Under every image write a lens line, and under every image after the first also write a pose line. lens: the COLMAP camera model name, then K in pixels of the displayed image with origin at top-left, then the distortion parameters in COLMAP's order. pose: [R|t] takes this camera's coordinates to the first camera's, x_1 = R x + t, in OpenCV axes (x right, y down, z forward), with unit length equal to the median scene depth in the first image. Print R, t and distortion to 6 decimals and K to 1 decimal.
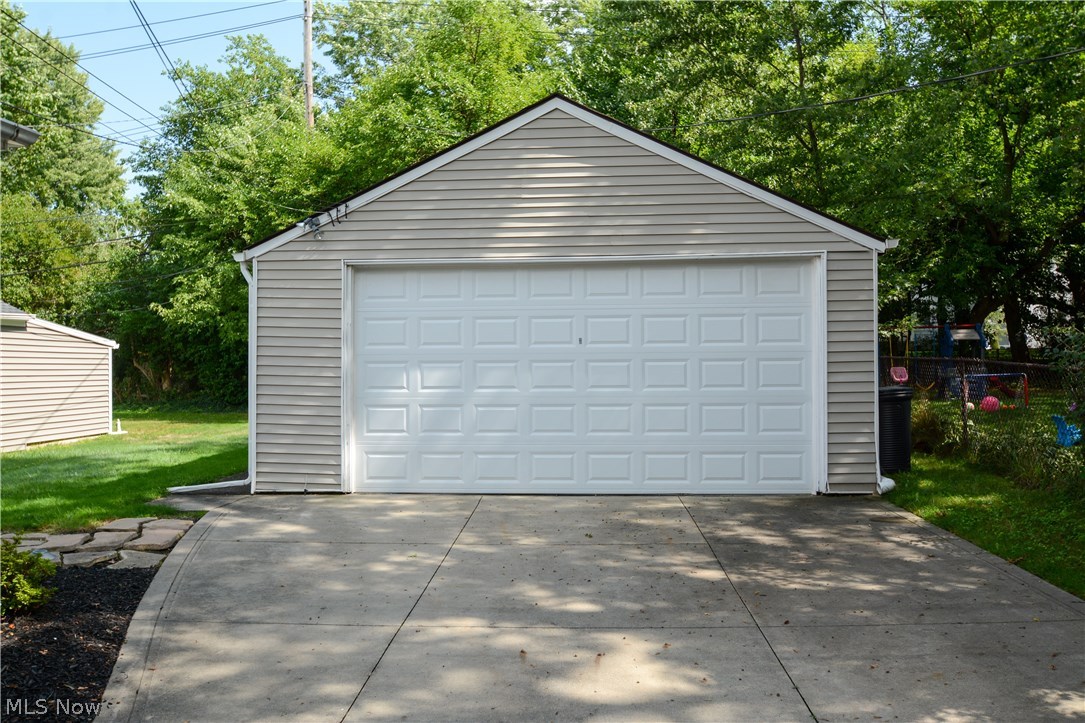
lens RADIAL K [[929.7, 0, 535.4], [0, 929.7, 357.8], [0, 0, 1]] dist [-0.064363, 0.012614]
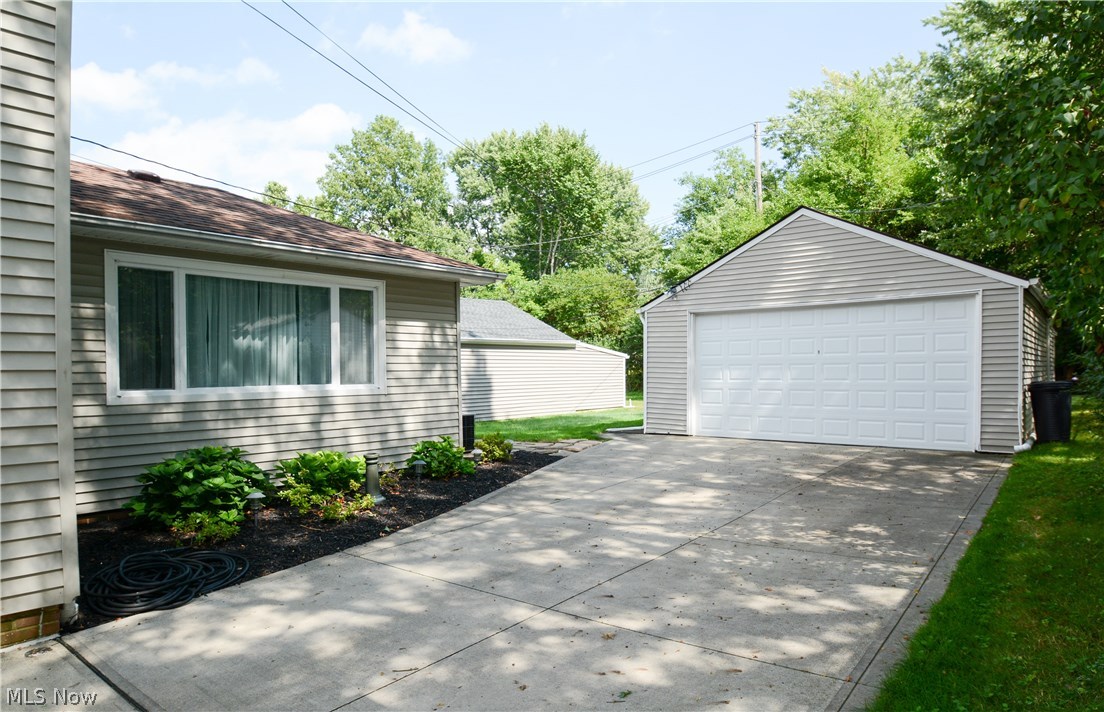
lens RADIAL K [[692.4, 0, 556.1], [0, 692.4, 366.0], [0, 0, 1]] dist [-0.051277, -0.001493]
pose [[0.812539, -0.002196, -0.582903, 0.383963], [0.004528, 0.999987, 0.002544, 0.001620], [0.582890, -0.004707, 0.812538, -0.279720]]
